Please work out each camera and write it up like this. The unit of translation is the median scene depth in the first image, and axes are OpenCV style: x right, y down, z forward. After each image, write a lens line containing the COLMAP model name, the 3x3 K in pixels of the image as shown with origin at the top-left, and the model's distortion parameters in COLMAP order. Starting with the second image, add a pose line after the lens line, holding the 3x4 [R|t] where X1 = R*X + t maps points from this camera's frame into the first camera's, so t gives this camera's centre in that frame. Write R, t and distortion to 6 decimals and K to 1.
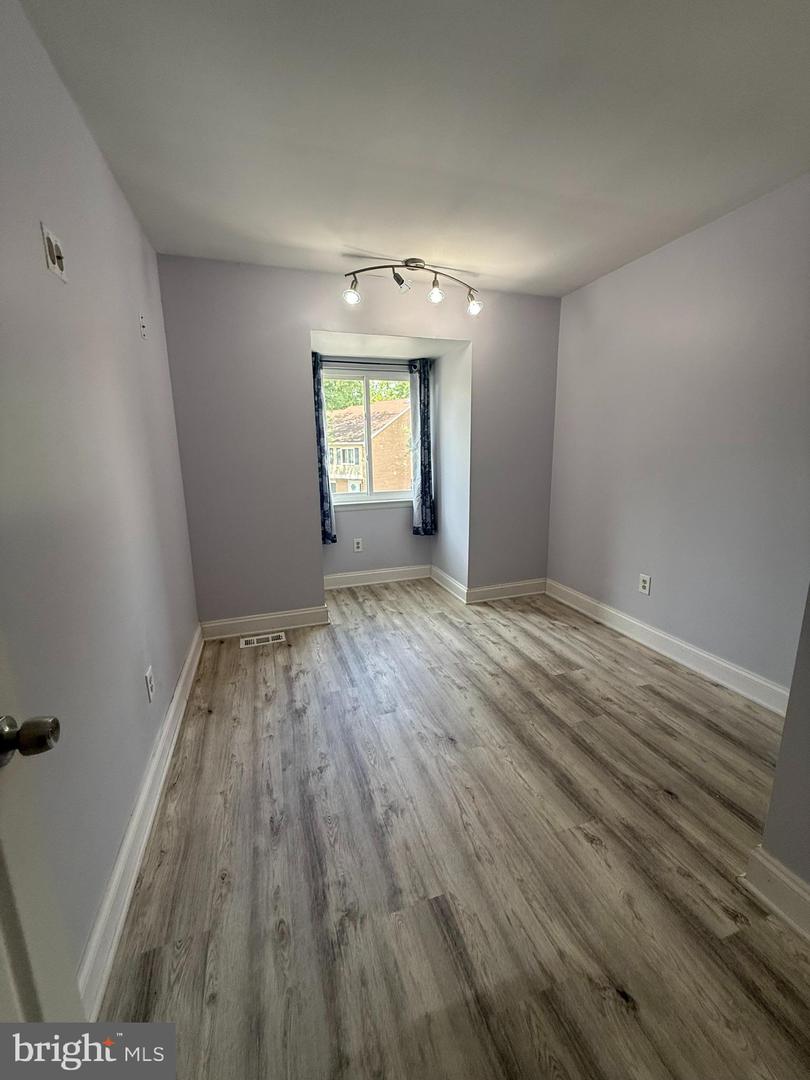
lens RADIAL K [[434.7, 0, 410.3], [0, 434.7, 535.8], [0, 0, 1]] dist [0.002330, 0.000014]
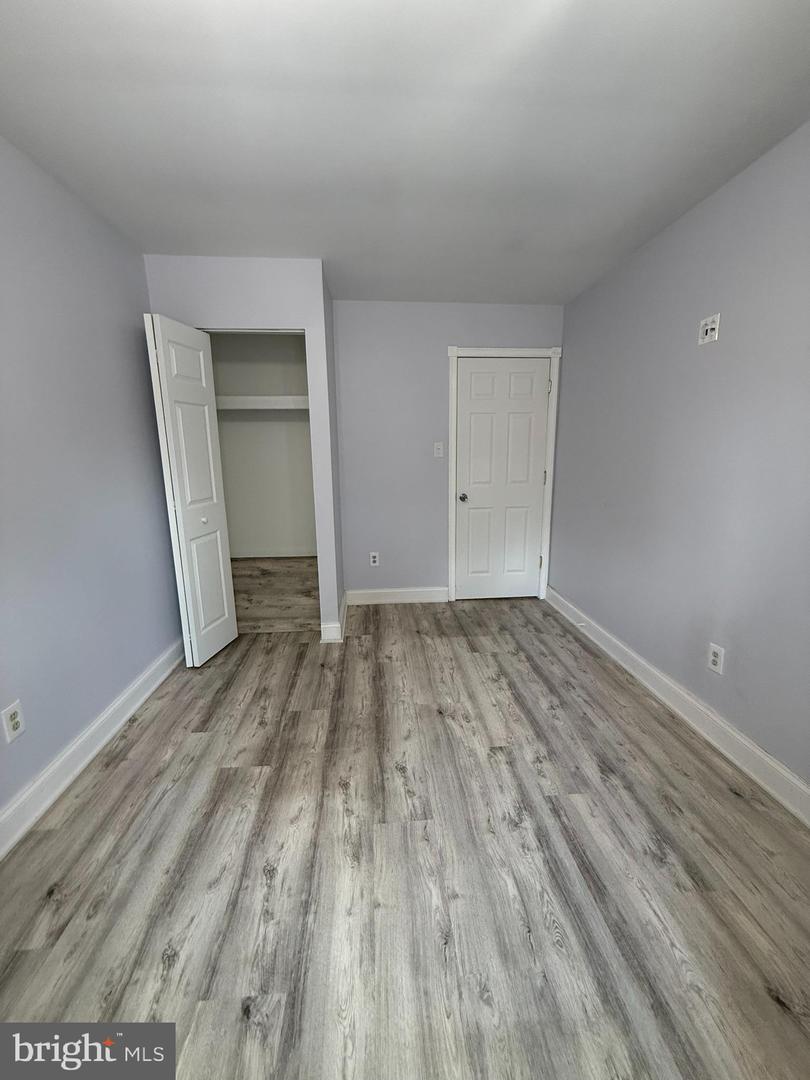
lens RADIAL K [[434.7, 0, 403.7], [0, 434.7, 538.2], [0, 0, 1]] dist [0.002330, 0.000014]
pose [[-0.967495, -0.028896, 0.251235, -0.073588], [0.073185, 0.918949, 0.387528, -0.348384], [-0.242070, 0.393317, -0.886963, 1.643361]]
